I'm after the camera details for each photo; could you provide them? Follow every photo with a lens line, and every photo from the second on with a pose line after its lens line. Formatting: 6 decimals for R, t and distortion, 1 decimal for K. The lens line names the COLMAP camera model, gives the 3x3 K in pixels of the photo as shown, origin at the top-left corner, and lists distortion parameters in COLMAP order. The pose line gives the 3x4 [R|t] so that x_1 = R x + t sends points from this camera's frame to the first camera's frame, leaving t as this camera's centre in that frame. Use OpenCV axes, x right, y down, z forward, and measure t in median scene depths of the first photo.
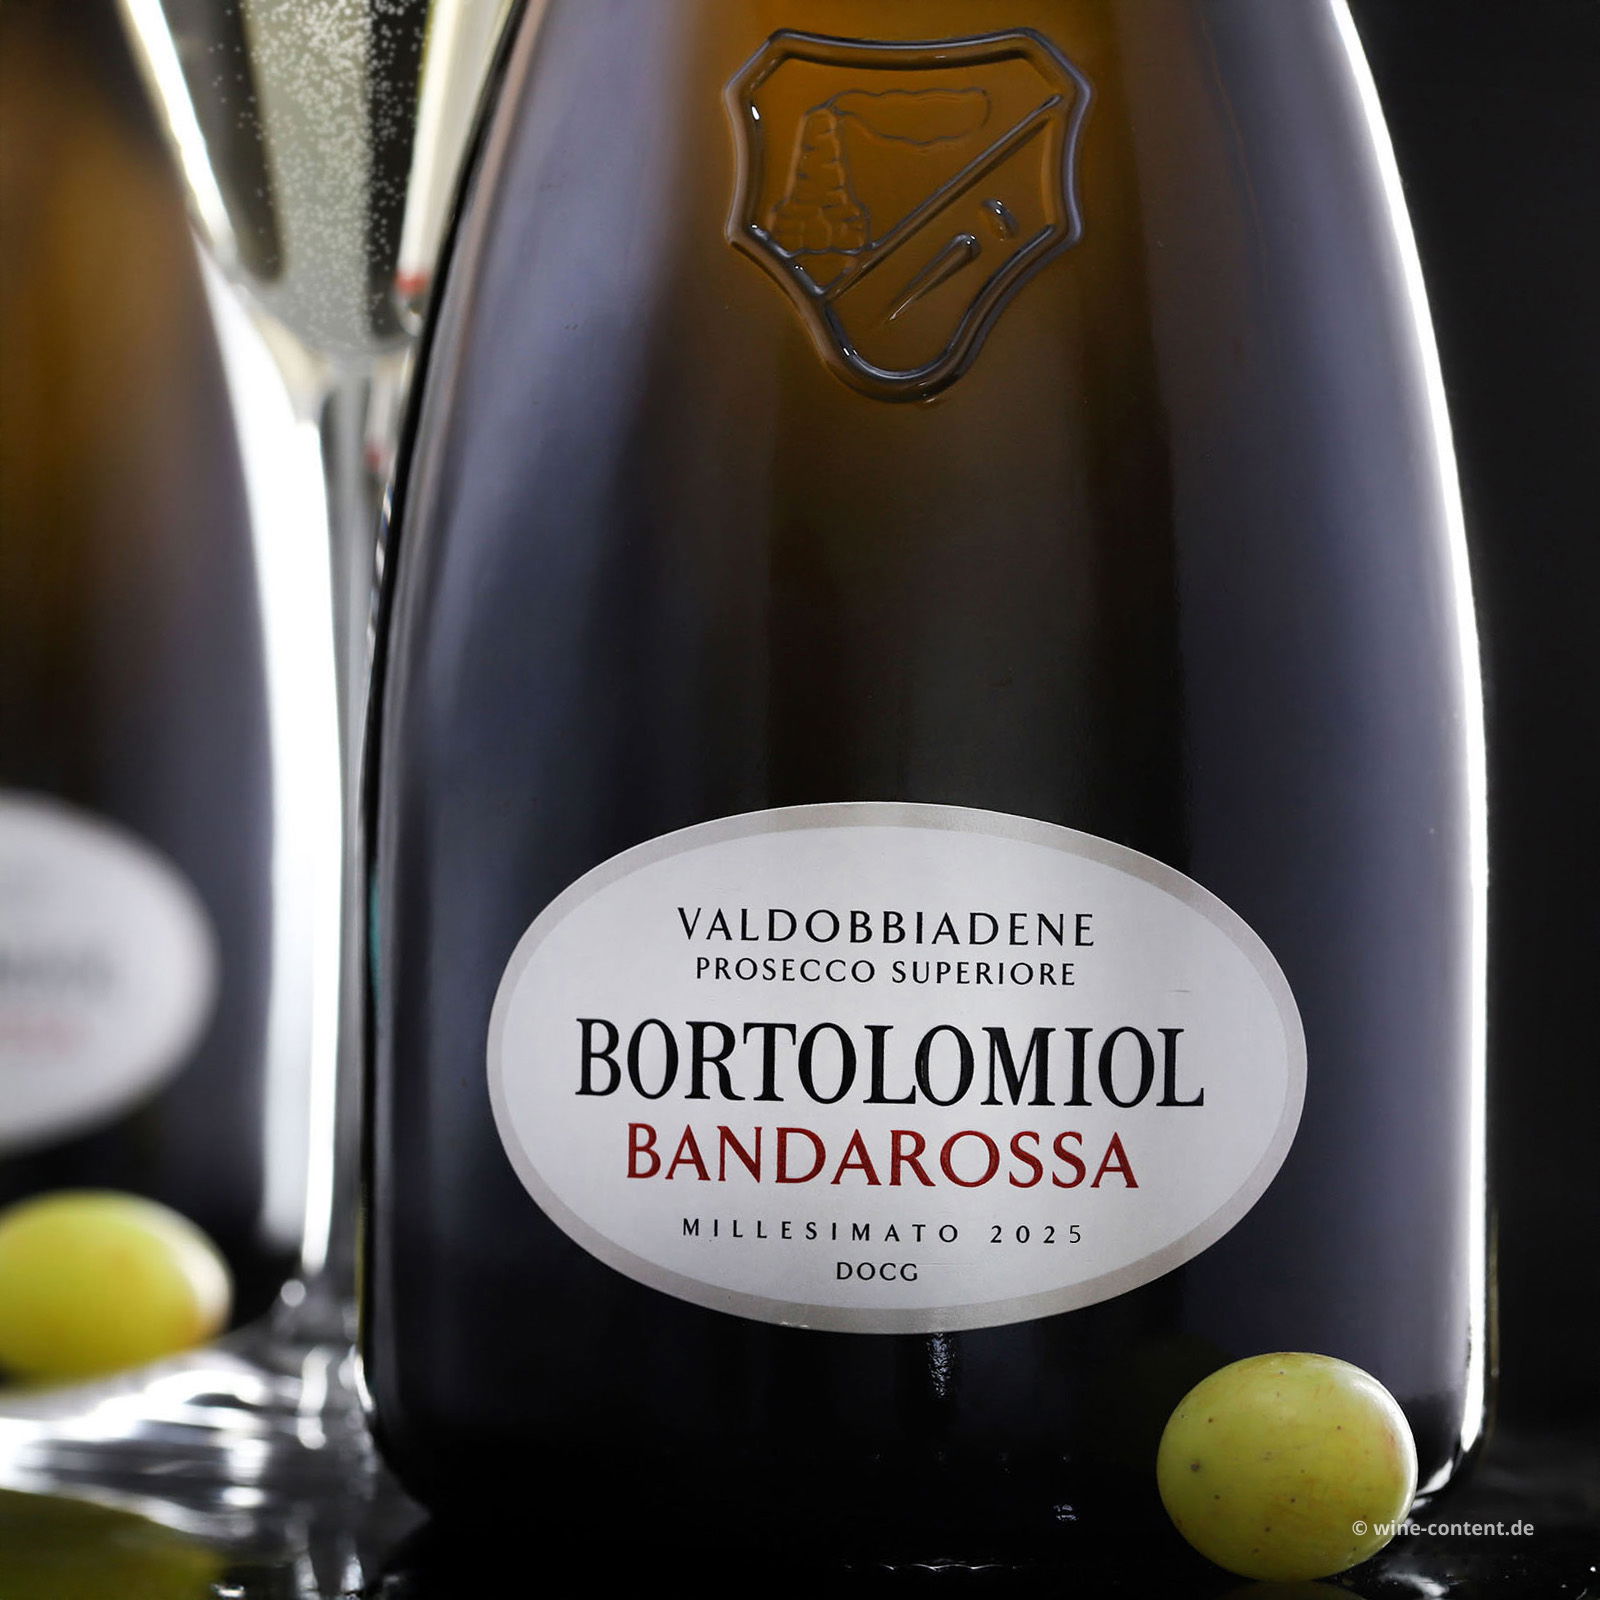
lens RADIAL K [[9809.0, 0, 795.8], [0, 9809.0, 795.1], [0, 0, 1]] dist [-0.130315, 0.000000]
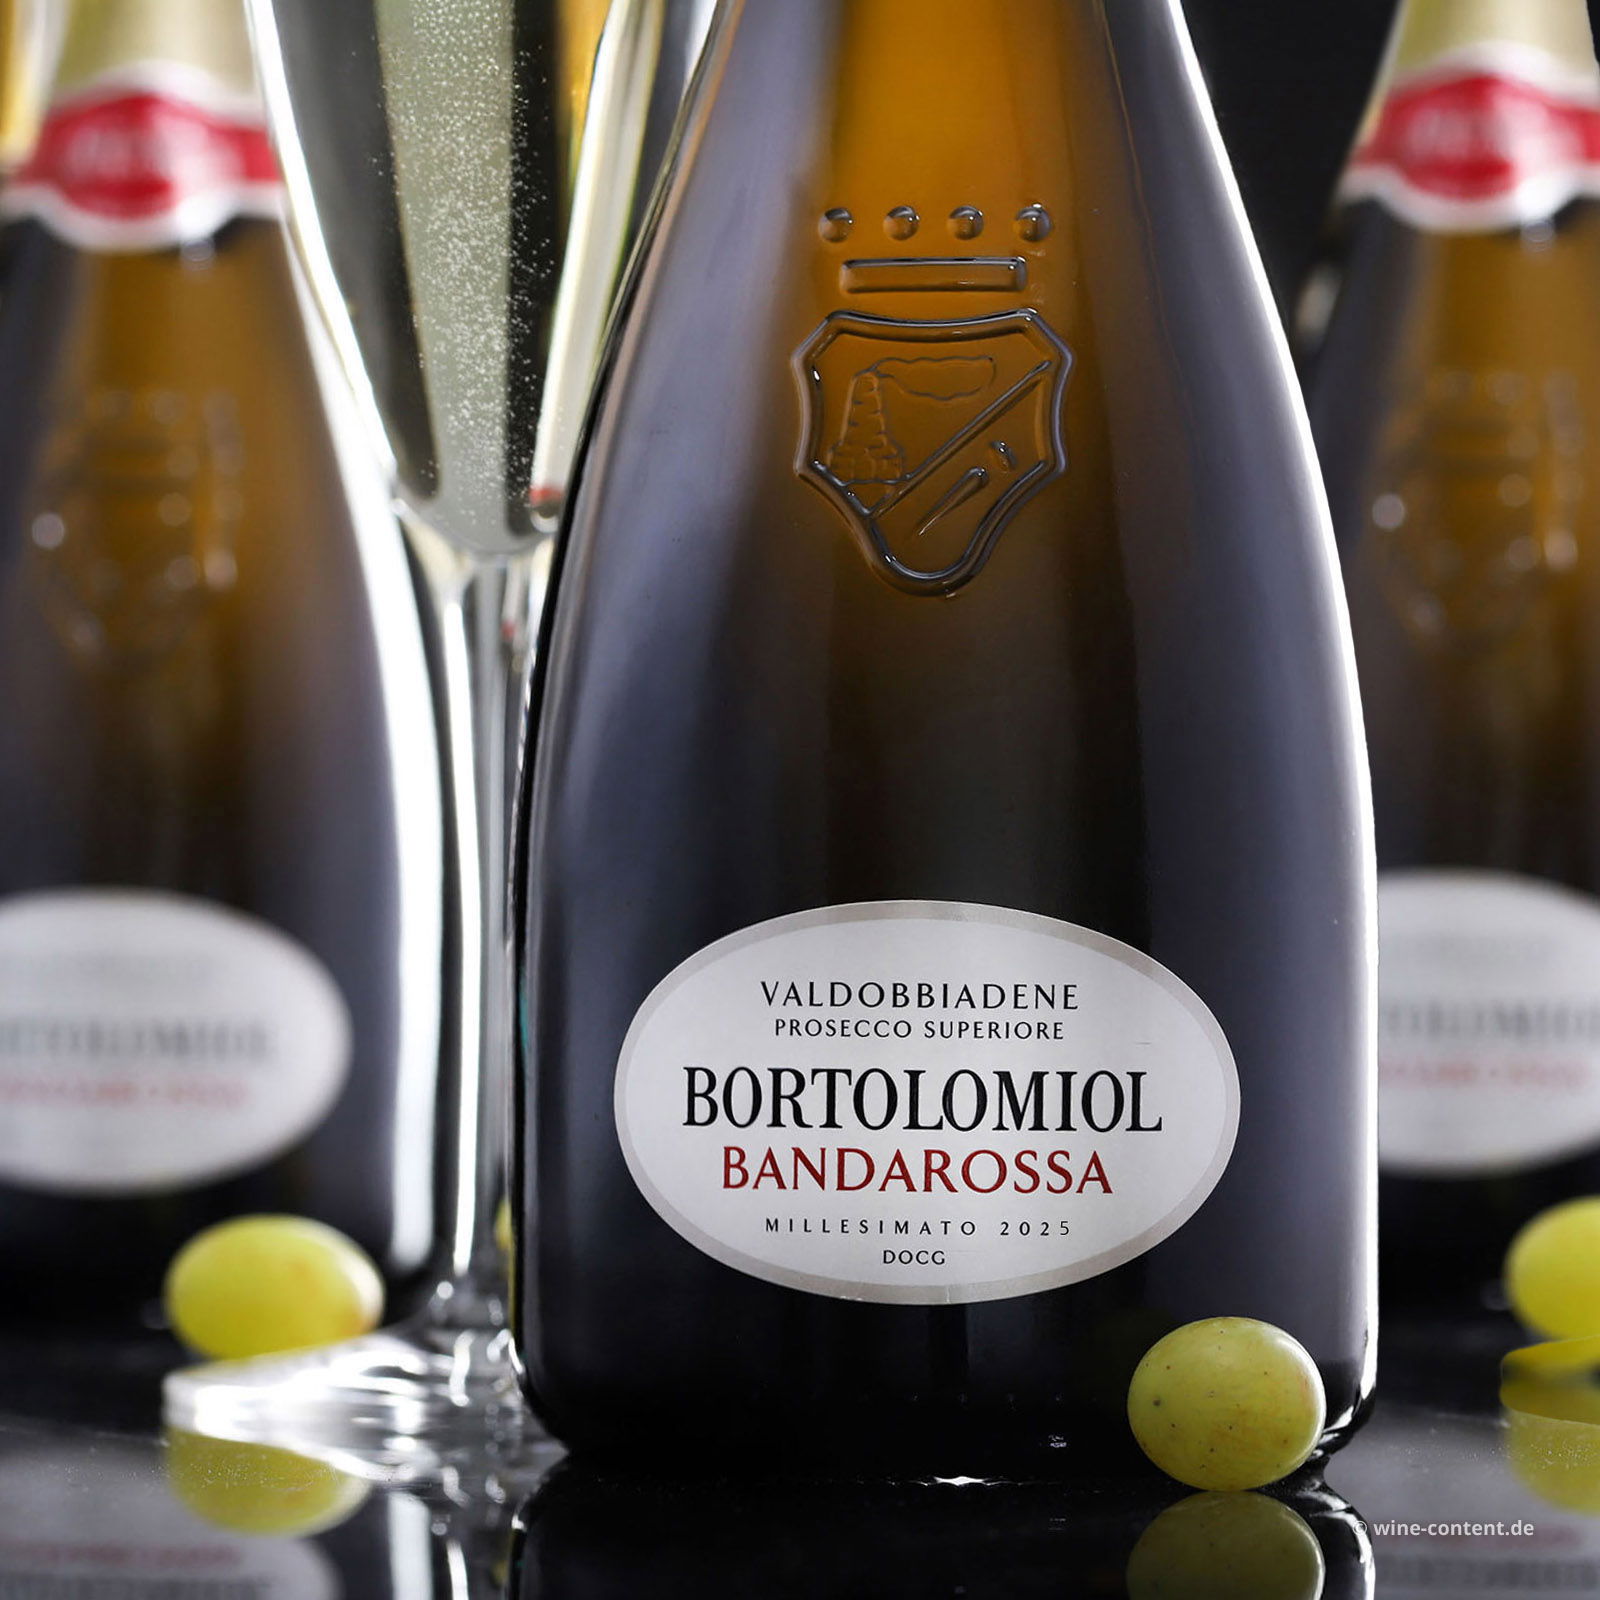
lens RADIAL K [[9809.0, 0, 804.1], [0, 9809.0, 803.8], [0, 0, 1]] dist [-0.130315, 0.000000]
pose [[0.999967, -0.004122, 0.006979, -0.015348], [0.004194, 0.999938, -0.010299, 0.001234], [-0.006937, 0.010328, 0.999923, -0.314565]]
